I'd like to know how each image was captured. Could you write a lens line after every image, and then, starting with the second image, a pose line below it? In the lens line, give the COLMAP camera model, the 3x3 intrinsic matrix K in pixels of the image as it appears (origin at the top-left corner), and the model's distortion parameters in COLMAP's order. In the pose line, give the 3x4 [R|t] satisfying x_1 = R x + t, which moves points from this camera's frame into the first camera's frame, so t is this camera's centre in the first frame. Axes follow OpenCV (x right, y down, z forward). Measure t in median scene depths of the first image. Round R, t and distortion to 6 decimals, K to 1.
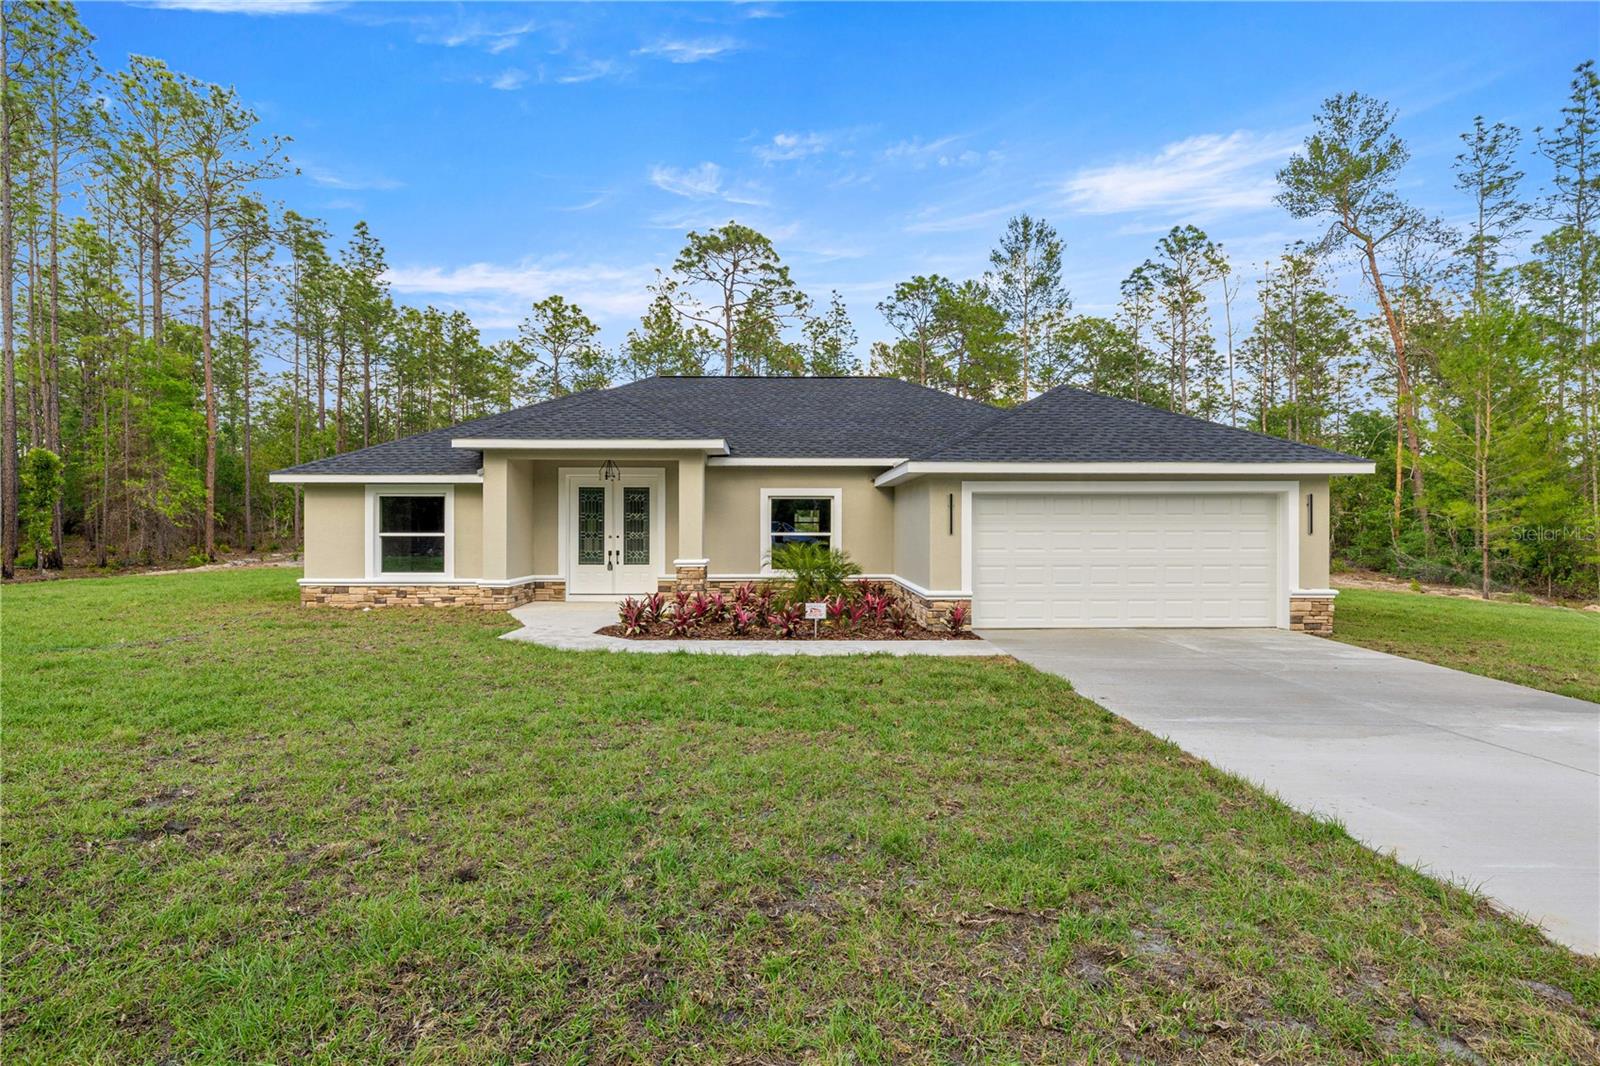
lens RADIAL K [[829.6, 0, 793.4], [0, 829.6, 523.0], [0, 0, 1]] dist [-0.002873, 0.000794]
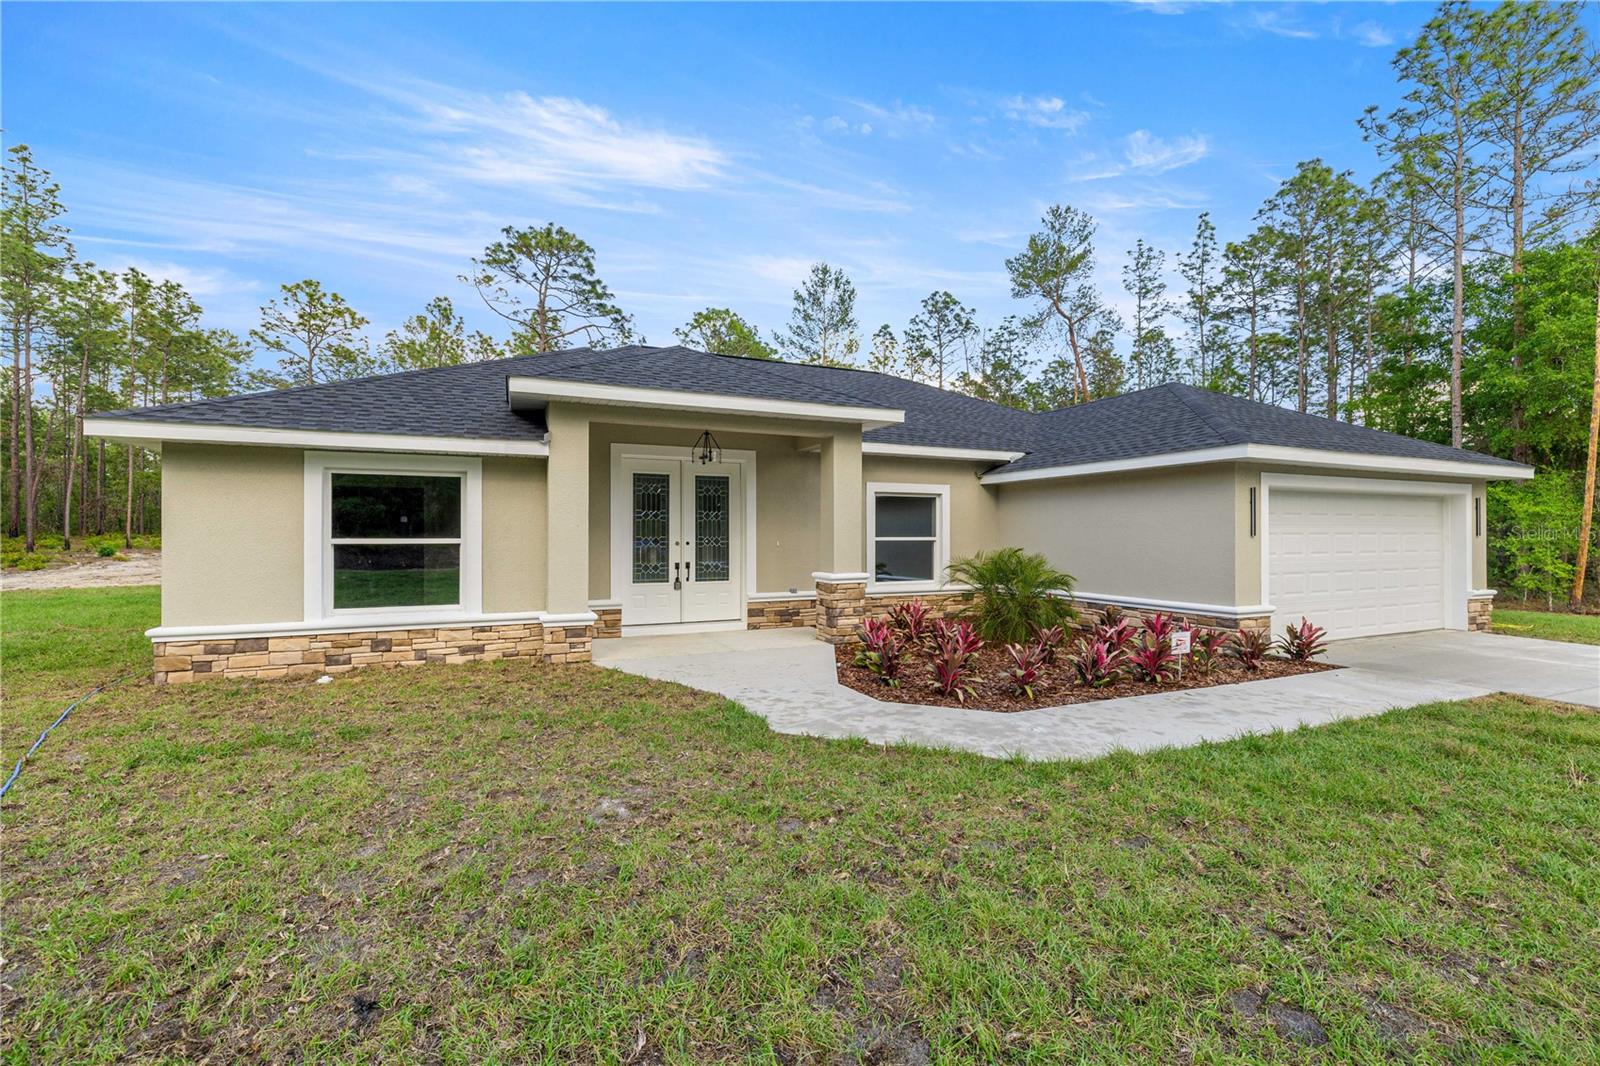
lens RADIAL K [[671.4, 0, 793.1], [0, 671.4, 536.8], [0, 0, 1]] dist [0.000817, 0.000237]
pose [[0.917585, -0.001934, 0.397536, -0.361411], [-0.001293, 0.999968, 0.007849, 0.006192], [-0.397538, -0.007716, 0.917553, 0.422569]]
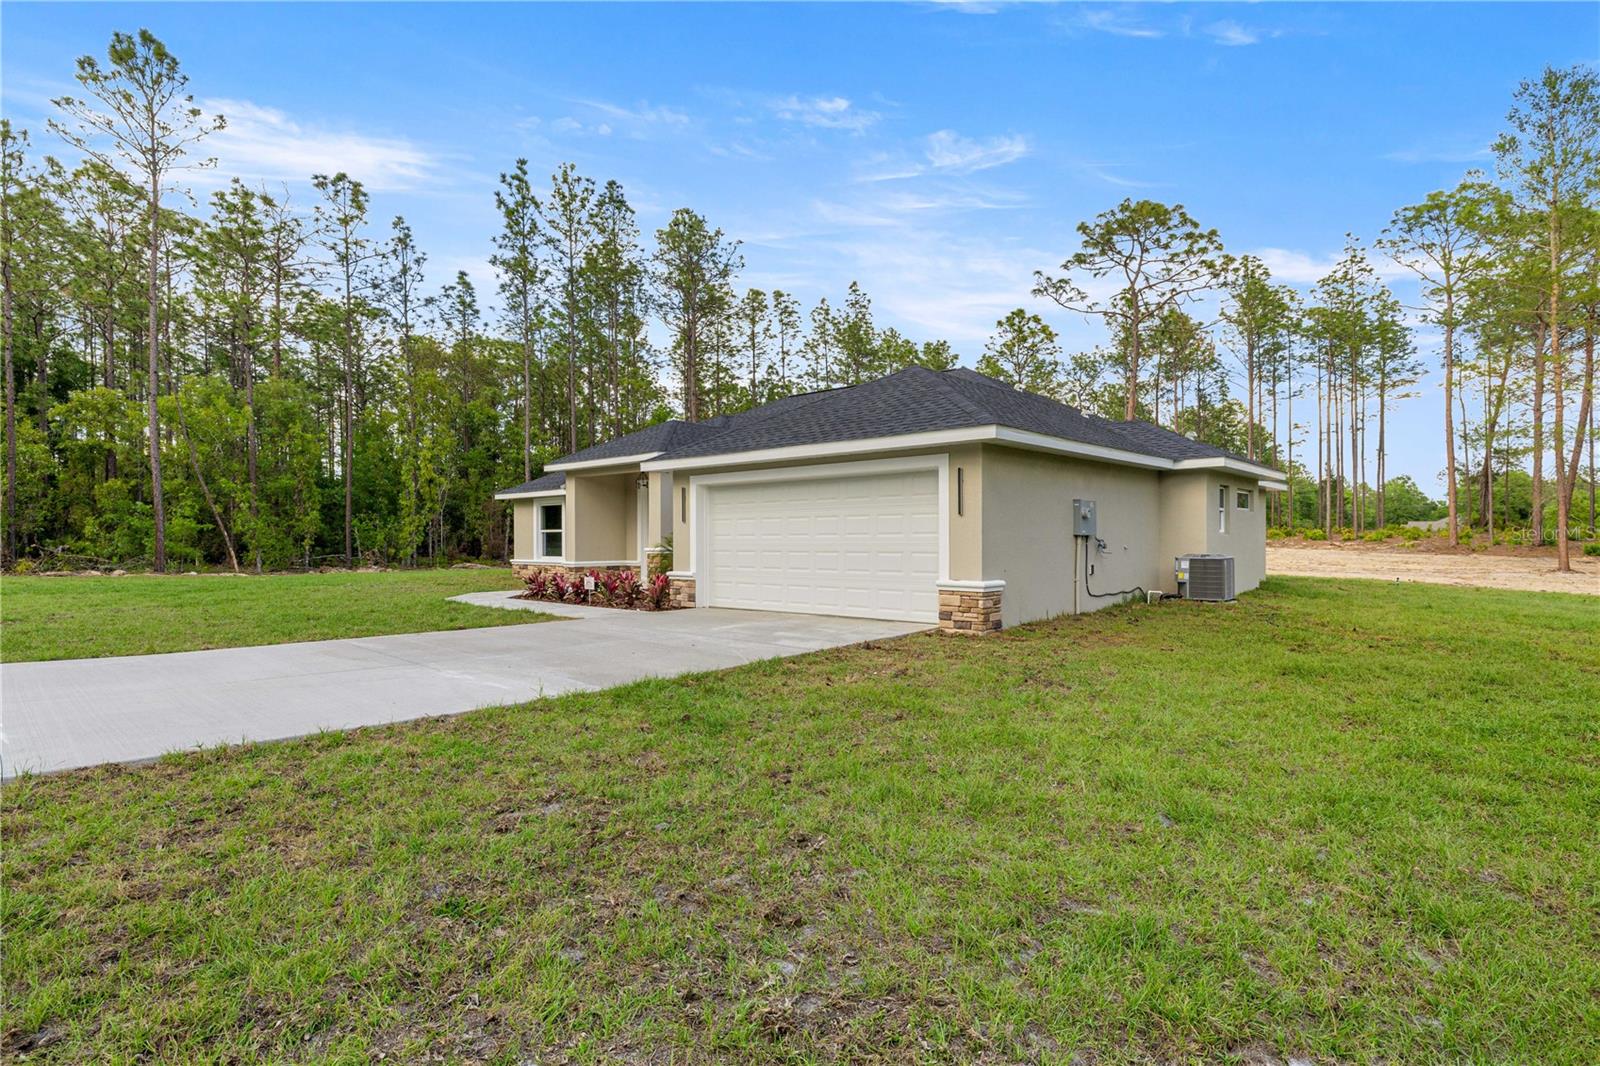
lens RADIAL K [[829.6, 0, 793.4], [0, 829.6, 523.0], [0, 0, 1]] dist [-0.002873, 0.000794]
pose [[0.721149, -0.017405, -0.692562, 0.812050], [0.008937, 0.999835, -0.015822, 0.025146], [0.692723, 0.005220, 0.721185, 0.207961]]
